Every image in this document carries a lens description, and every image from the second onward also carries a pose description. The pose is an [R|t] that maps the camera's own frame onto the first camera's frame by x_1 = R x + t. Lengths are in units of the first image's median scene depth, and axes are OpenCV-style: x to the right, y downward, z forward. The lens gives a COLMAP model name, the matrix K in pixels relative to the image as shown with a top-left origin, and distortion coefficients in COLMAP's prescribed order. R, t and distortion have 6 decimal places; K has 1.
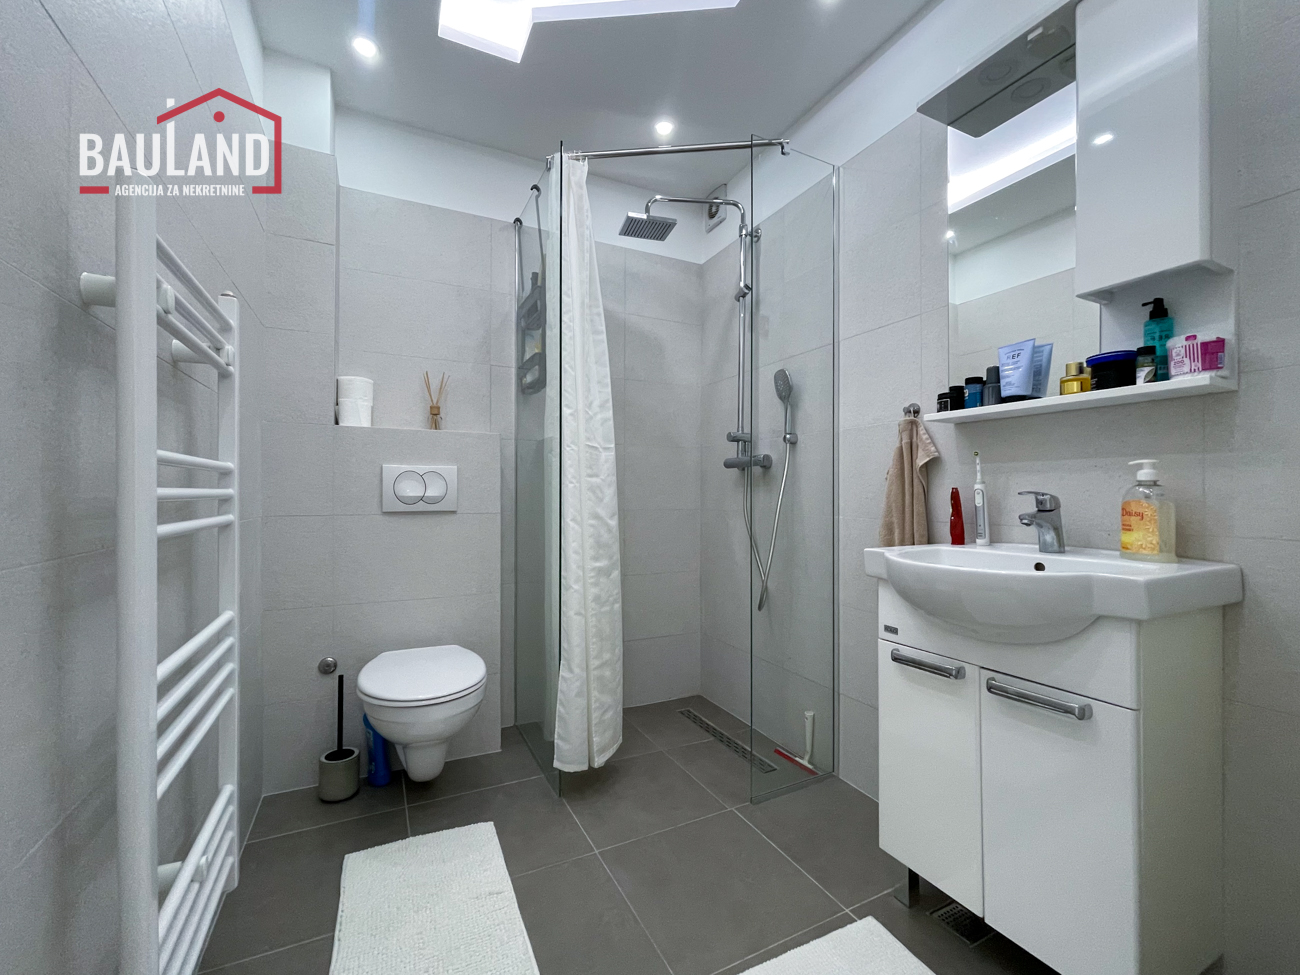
lens RADIAL K [[530.7, 0, 648.4], [0, 530.7, 481.4], [0, 0, 1]] dist [0.000502, -0.000048]
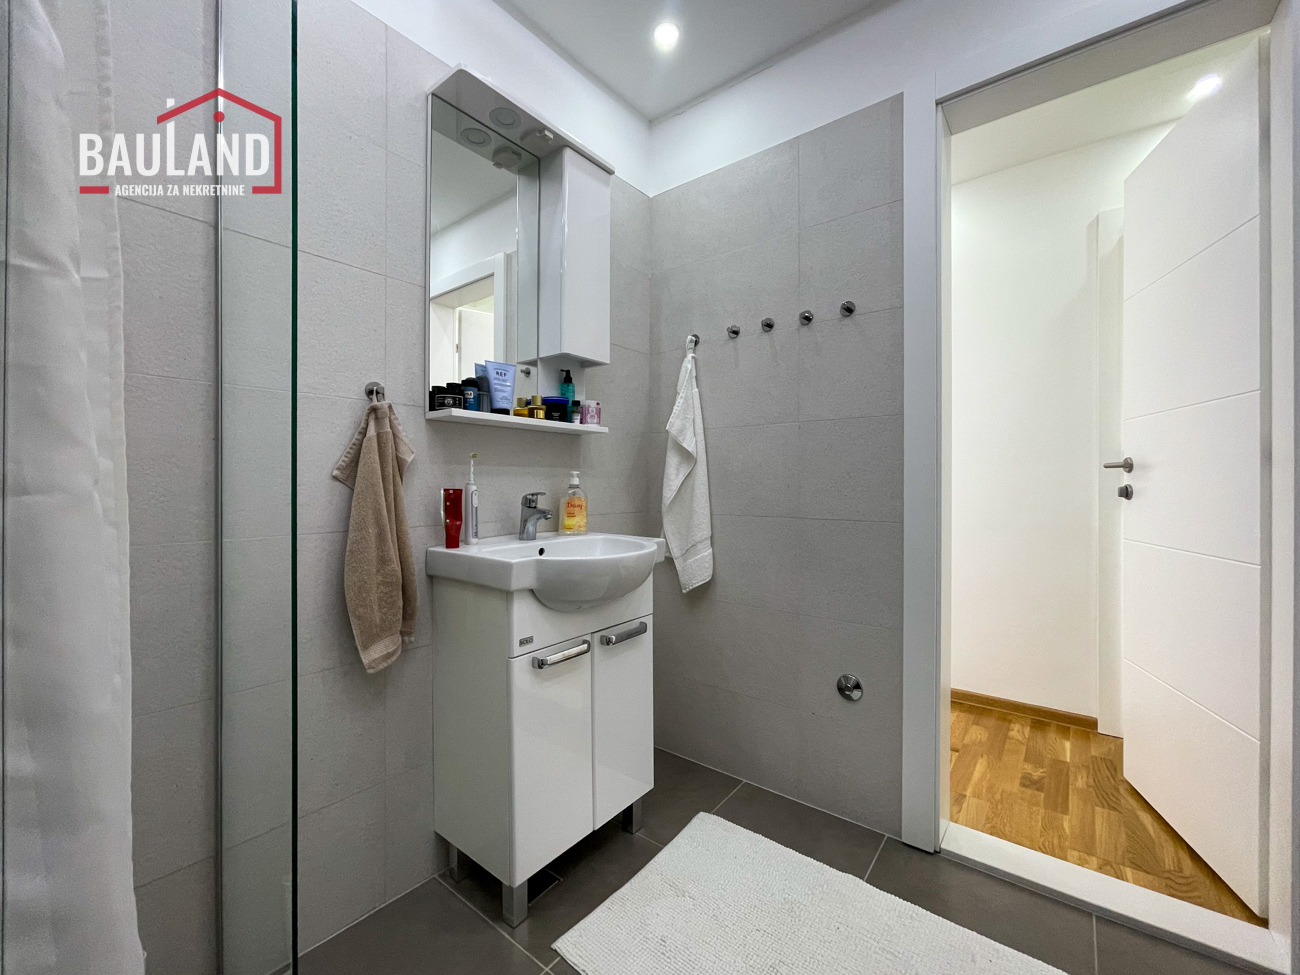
lens RADIAL K [[530.7, 0, 648.4], [0, 530.7, 481.4], [0, 0, 1]] dist [0.000502, -0.000048]
pose [[-0.409967, -0.002498, 0.912097, -0.538400], [-0.019370, 0.999795, -0.005968, -0.005162], [-0.911895, -0.020114, -0.409931, 1.293214]]
